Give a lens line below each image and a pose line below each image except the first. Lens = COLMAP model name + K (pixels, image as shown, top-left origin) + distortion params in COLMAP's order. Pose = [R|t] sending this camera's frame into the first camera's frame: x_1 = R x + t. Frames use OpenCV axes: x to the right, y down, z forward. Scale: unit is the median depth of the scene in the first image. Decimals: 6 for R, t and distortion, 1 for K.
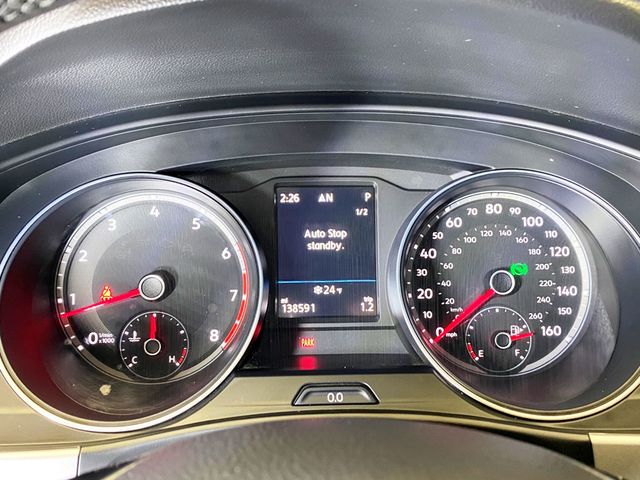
lens RADIAL K [[636.3, 0, 315.7], [0, 636.3, 240.3], [0, 0, 1]] dist [0.013797, 0.000000]
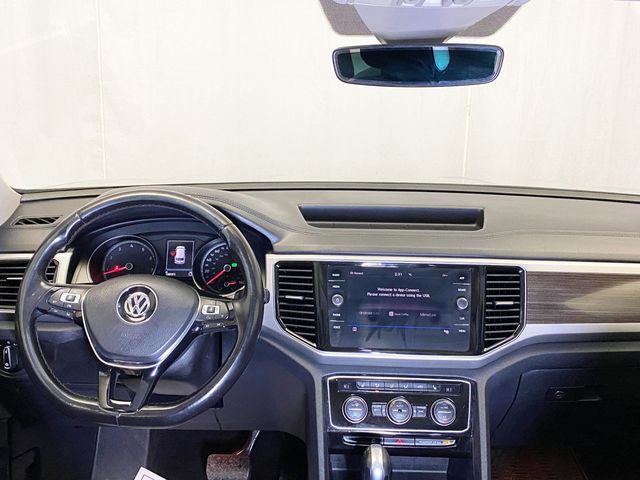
lens RADIAL K [[694.2, 0, 323.6], [0, 694.2, 240.4], [0, 0, 1]] dist [0.124230, 0.000000]
pose [[0.998781, 0.030796, -0.038586, 0.969284], [-0.034203, 0.995262, -0.091013, 0.245438], [0.035600, 0.092222, 0.995102, -2.860603]]
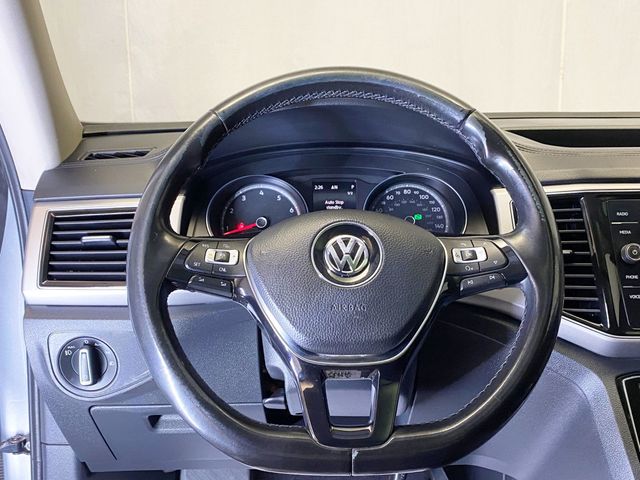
lens RADIAL K [[694.2, 0, 325.7], [0, 694.2, 237.2], [0, 0, 1]] dist [0.124230, 0.000000]
pose [[0.999796, -0.004268, -0.019739, 0.034061], [0.001652, 0.991423, -0.130685, 0.453061], [0.020128, 0.130626, 0.991227, -1.516932]]
